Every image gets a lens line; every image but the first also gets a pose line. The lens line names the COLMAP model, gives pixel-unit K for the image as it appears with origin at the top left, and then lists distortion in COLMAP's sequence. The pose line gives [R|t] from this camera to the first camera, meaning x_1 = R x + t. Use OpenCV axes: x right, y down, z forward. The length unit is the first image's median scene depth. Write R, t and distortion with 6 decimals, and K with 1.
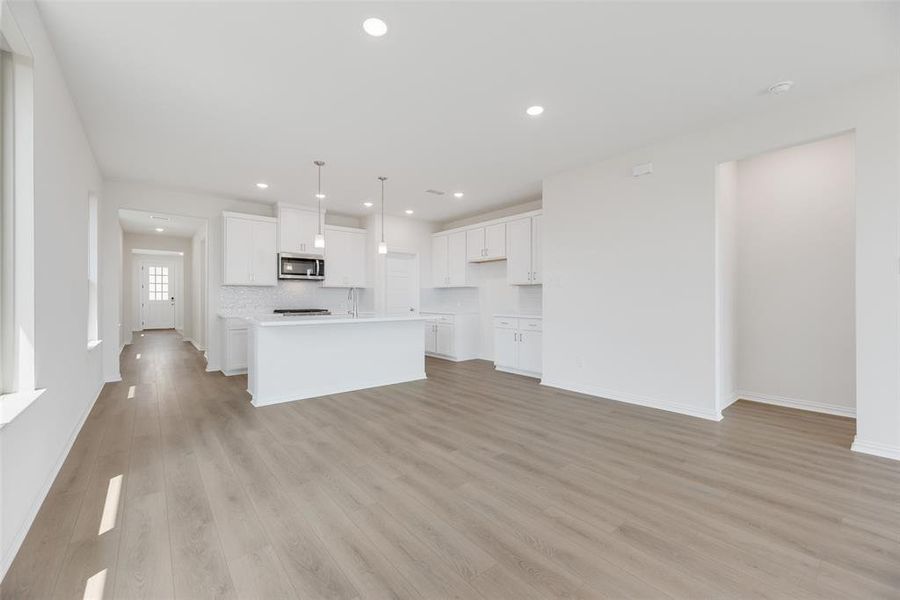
lens RADIAL K [[364.8, 0, 451.9], [0, 364.8, 299.8], [0, 0, 1]] dist [0.000007, -0.000101]
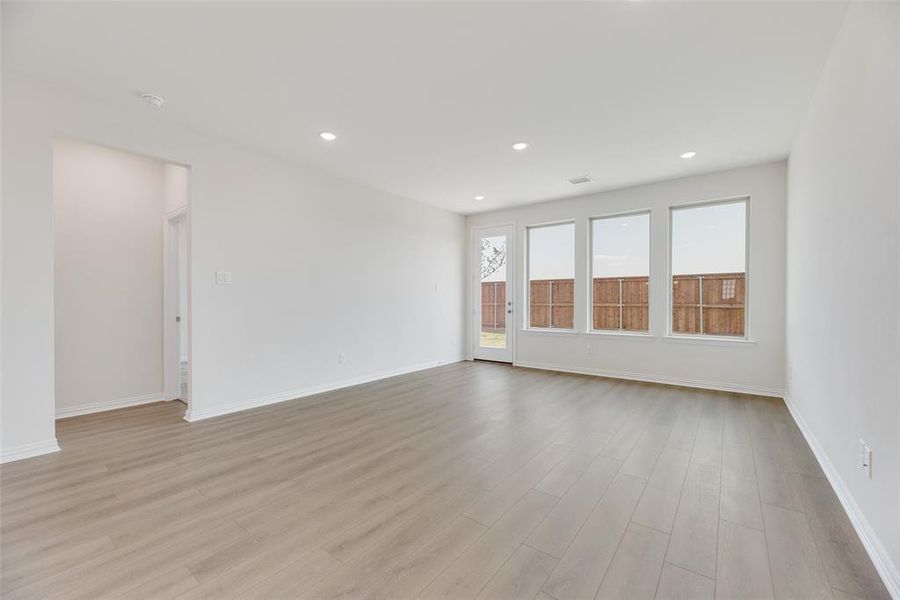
lens RADIAL K [[364.8, 0, 451.9], [0, 364.8, 299.8], [0, 0, 1]] dist [0.000007, -0.000101]
pose [[-0.222012, 0.003938, 0.975036, -0.295163], [0.001841, 0.999992, -0.003620, 0.000110], [-0.975042, 0.000991, -0.222018, 0.365436]]
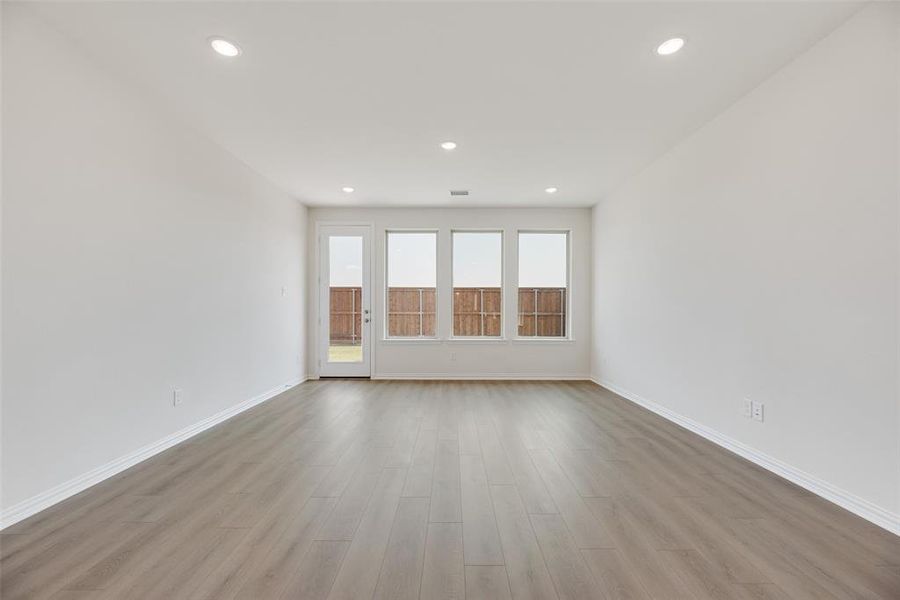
lens RADIAL K [[365.9, 0, 450.7], [0, 365.9, 306.8], [0, 0, 1]] dist [-0.001052, -0.000090]
pose [[-0.767456, 0.004091, 0.641089, 0.115673], [-0.000262, 0.999978, -0.006694, 0.001479], [-0.641102, -0.005306, -0.767438, 0.776062]]
